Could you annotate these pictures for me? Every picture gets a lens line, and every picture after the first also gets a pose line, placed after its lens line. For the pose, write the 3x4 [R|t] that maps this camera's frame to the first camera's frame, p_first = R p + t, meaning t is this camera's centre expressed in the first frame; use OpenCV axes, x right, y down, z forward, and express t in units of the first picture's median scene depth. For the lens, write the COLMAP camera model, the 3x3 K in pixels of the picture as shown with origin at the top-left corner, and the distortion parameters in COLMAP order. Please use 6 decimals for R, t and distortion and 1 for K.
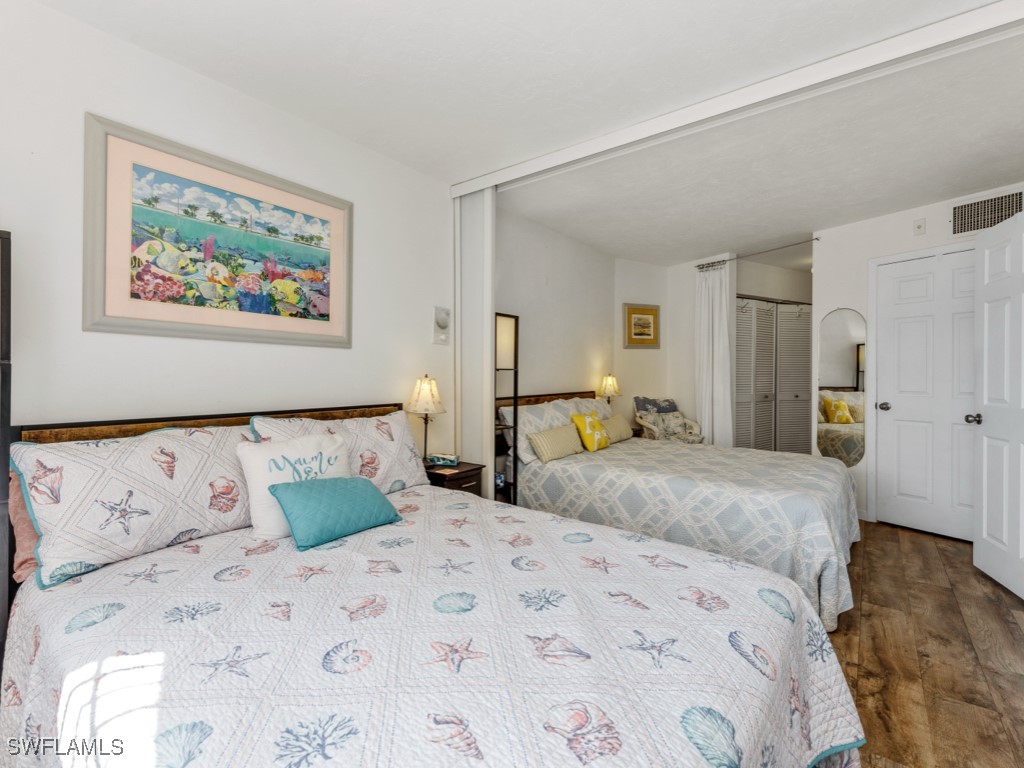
lens RADIAL K [[489.6, 0, 512.3], [0, 489.6, 373.9], [0, 0, 1]] dist [0.012057, -0.001128]
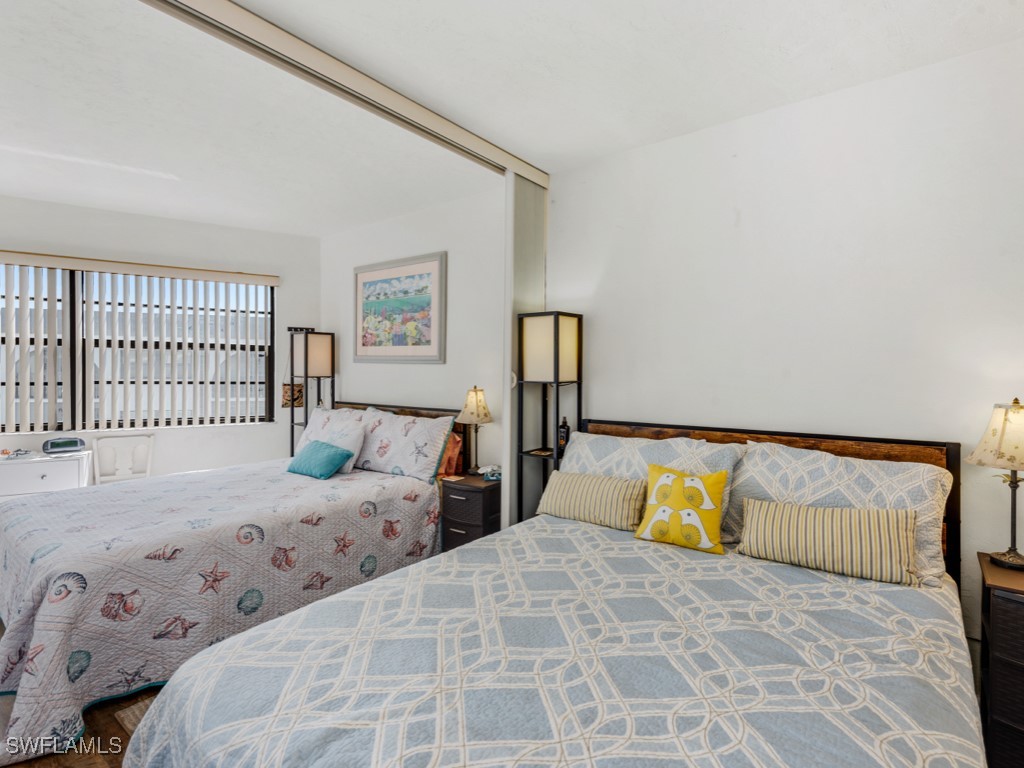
lens RADIAL K [[499.8, 0, 517.7], [0, 499.8, 382.4], [0, 0, 1]] dist [0.004721, 0.000735]
pose [[-0.011505, -0.003766, -0.999927, 1.120957], [-0.023903, 0.999708, -0.003490, -0.005164], [0.999648, 0.023862, -0.011592, 1.389354]]
